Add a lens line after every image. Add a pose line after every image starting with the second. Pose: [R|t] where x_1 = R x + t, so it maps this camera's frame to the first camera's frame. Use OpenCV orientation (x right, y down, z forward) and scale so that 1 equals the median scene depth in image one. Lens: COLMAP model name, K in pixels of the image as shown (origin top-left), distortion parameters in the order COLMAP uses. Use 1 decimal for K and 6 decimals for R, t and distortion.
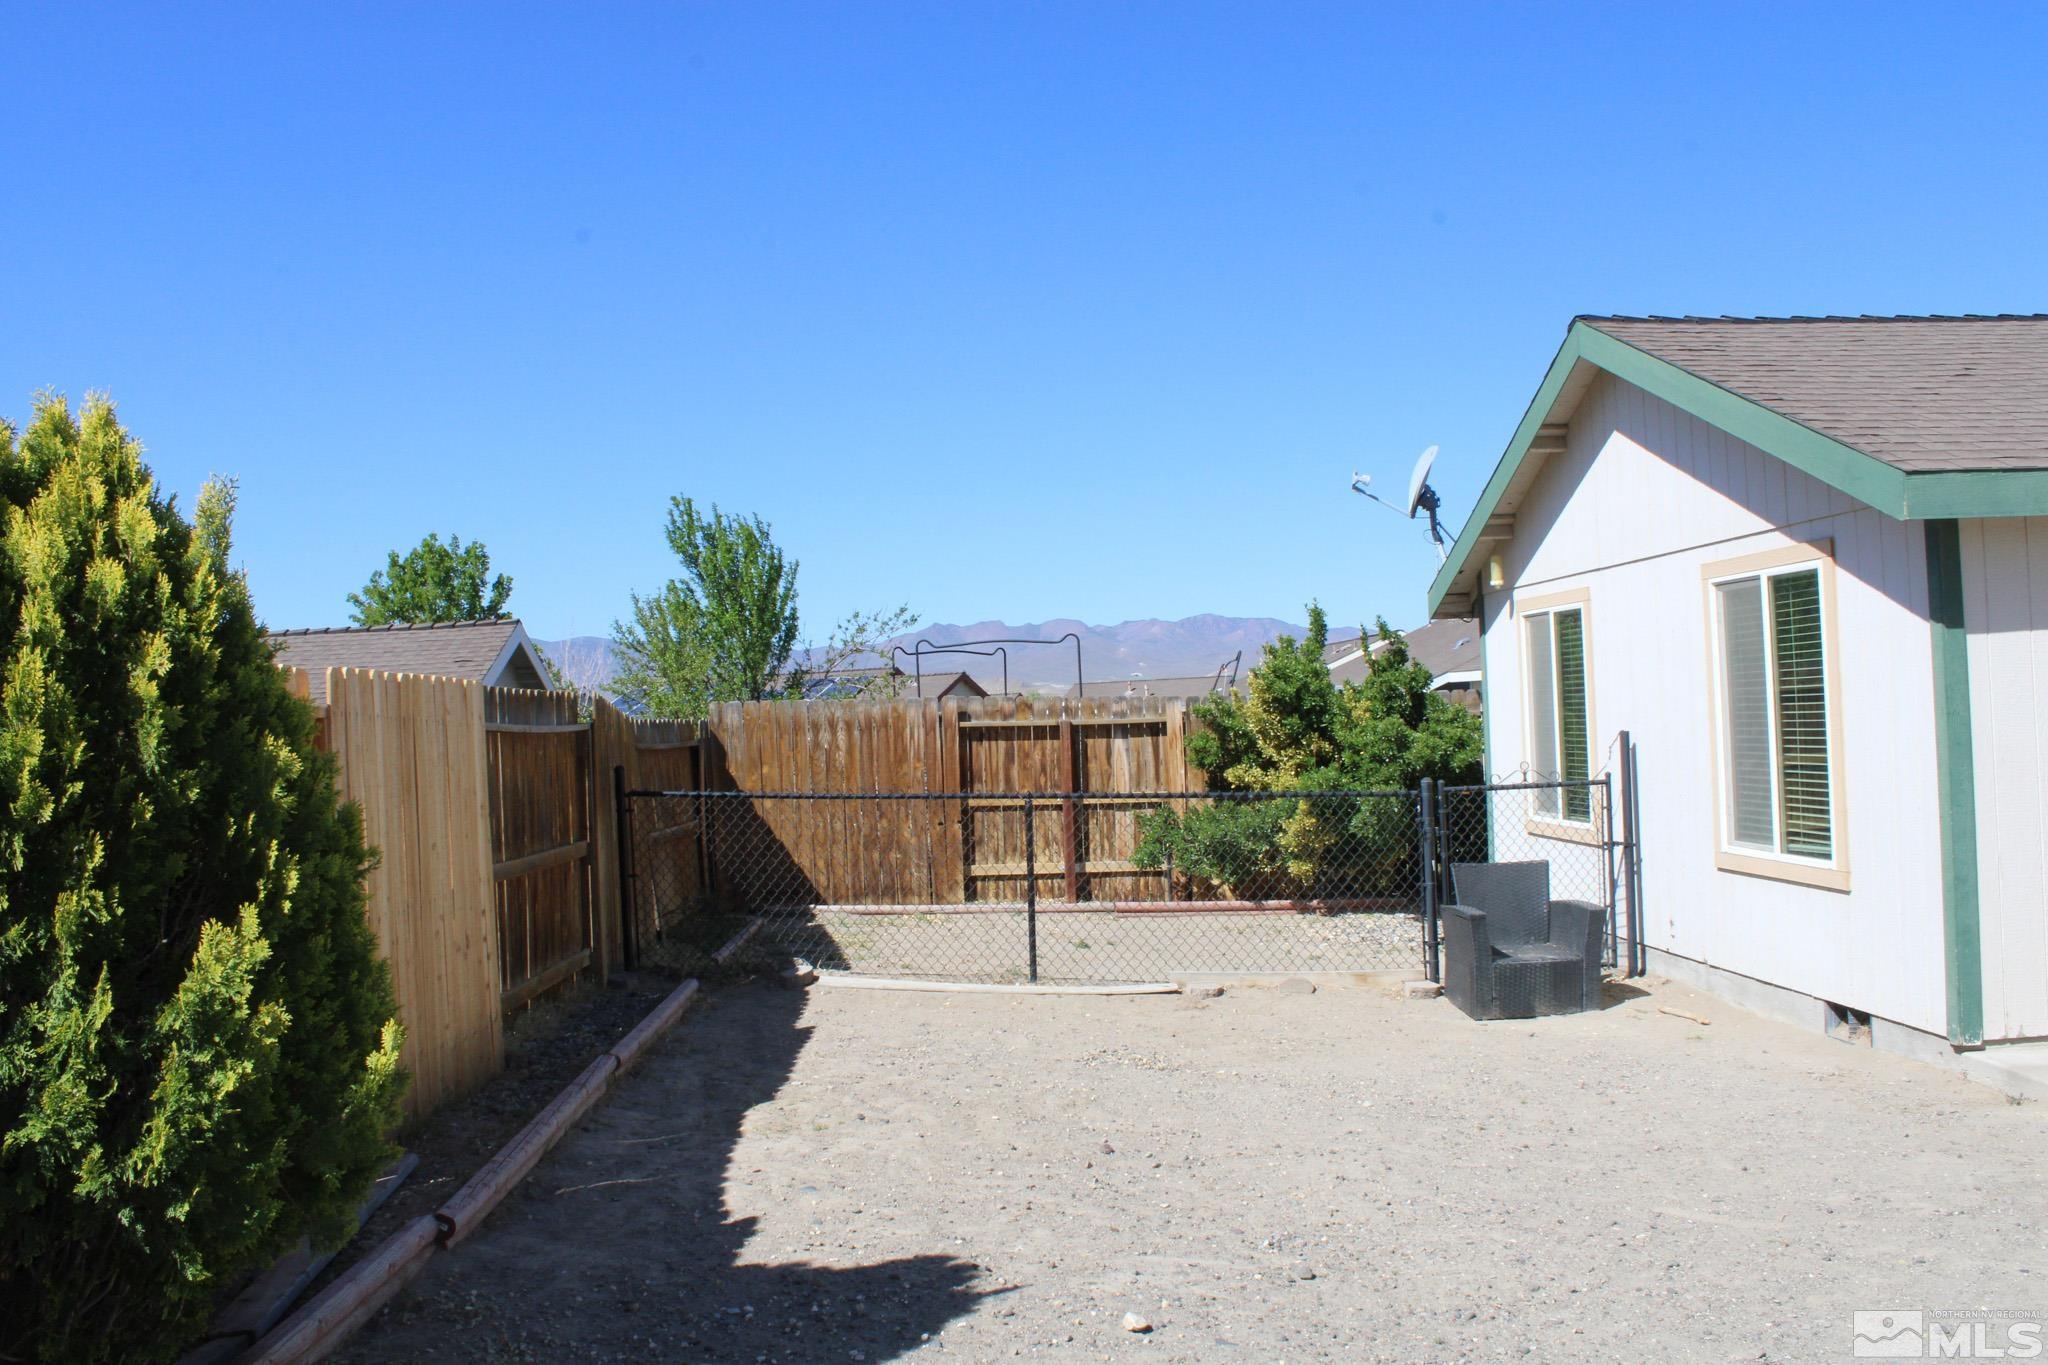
lens RADIAL K [[1703.7, 0, 1019.2], [0, 1703.7, 683.2], [0, 0, 1]] dist [-0.166255, 0.144391]
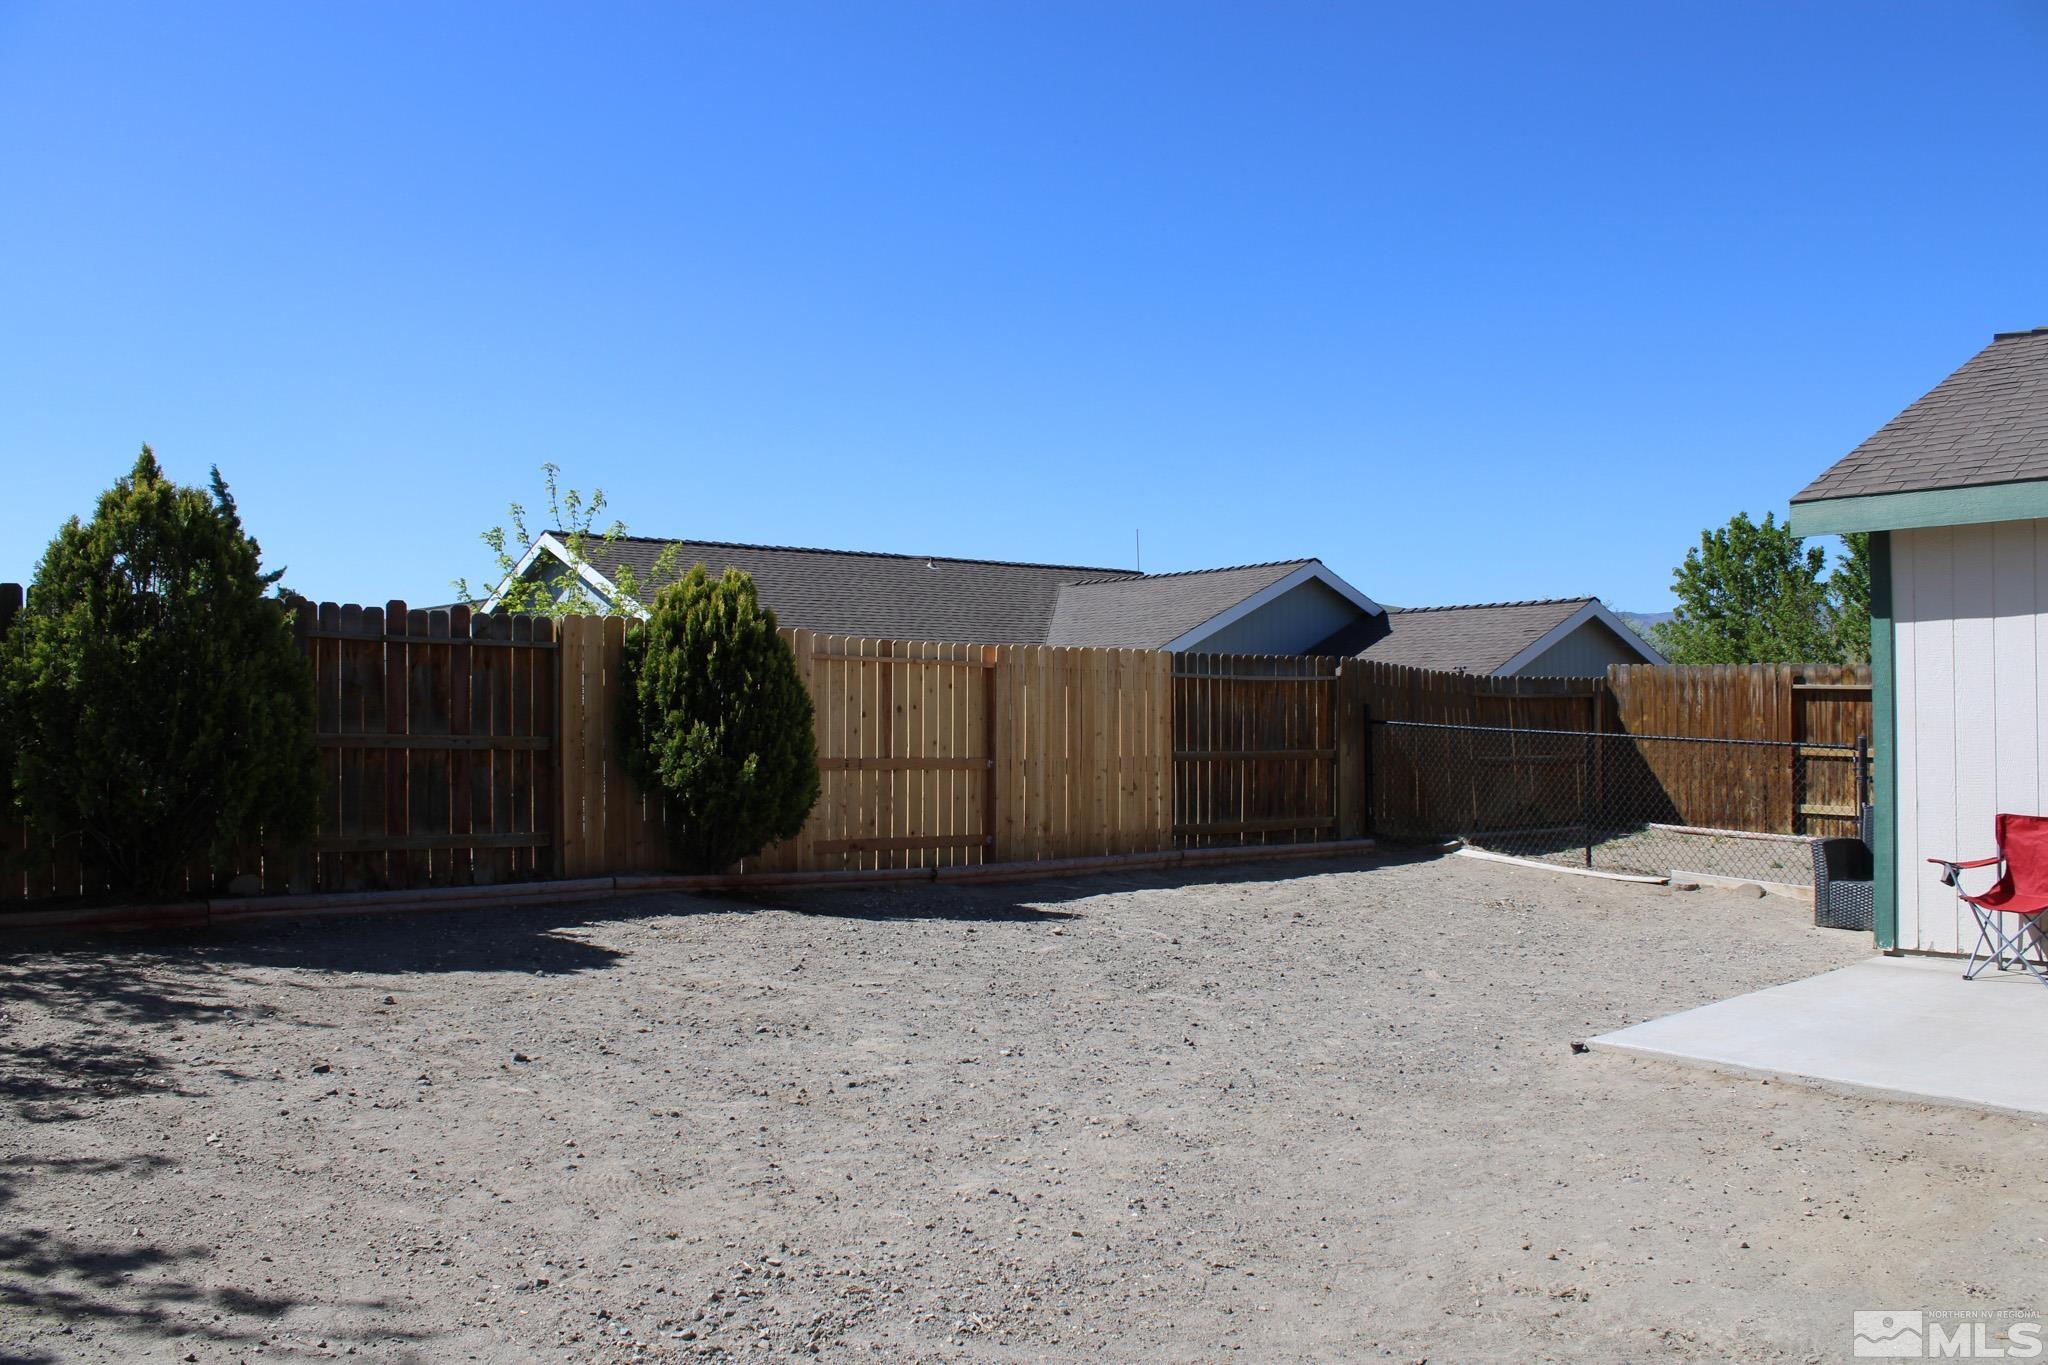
lens RADIAL K [[1703.7, 0, 1019.2], [0, 1703.7, 683.2], [0, 0, 1]] dist [-0.166255, 0.144391]
pose [[0.609420, 0.022004, -0.792543, 0.799845], [-0.002203, 0.999658, 0.026061, -0.010076], [0.792845, -0.014137, 0.609260, -0.202646]]
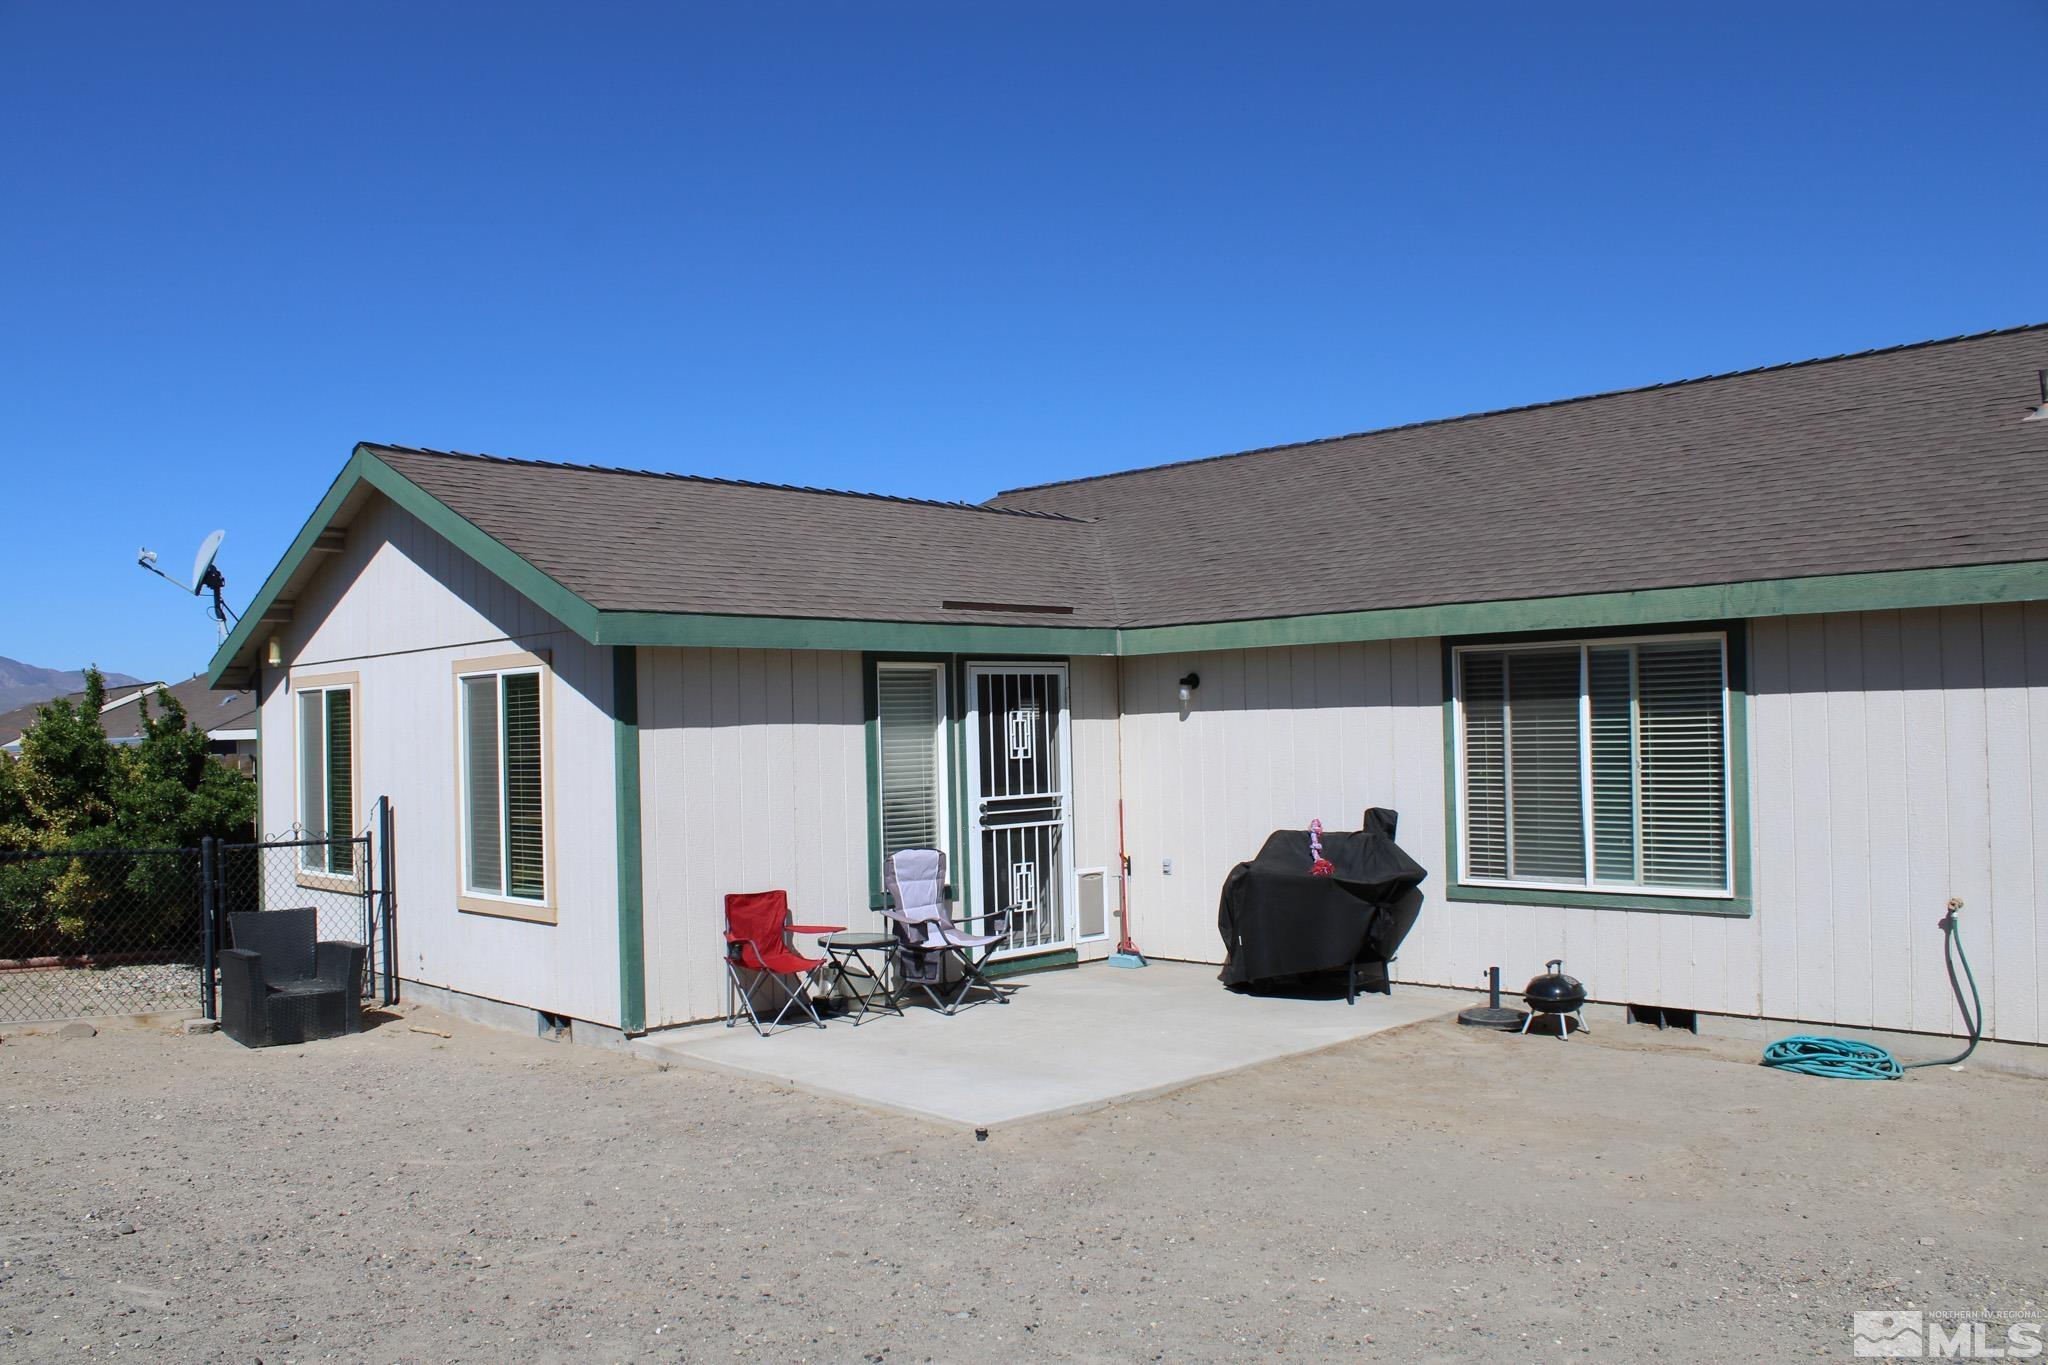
lens RADIAL K [[1703.7, 0, 1019.2], [0, 1703.7, 683.2], [0, 0, 1]] dist [-0.166255, 0.144391]
pose [[0.759753, 0.042902, 0.648795, -0.063767], [-0.021116, 0.998923, -0.041327, -0.011933], [-0.649869, 0.017698, 0.759840, -0.186406]]
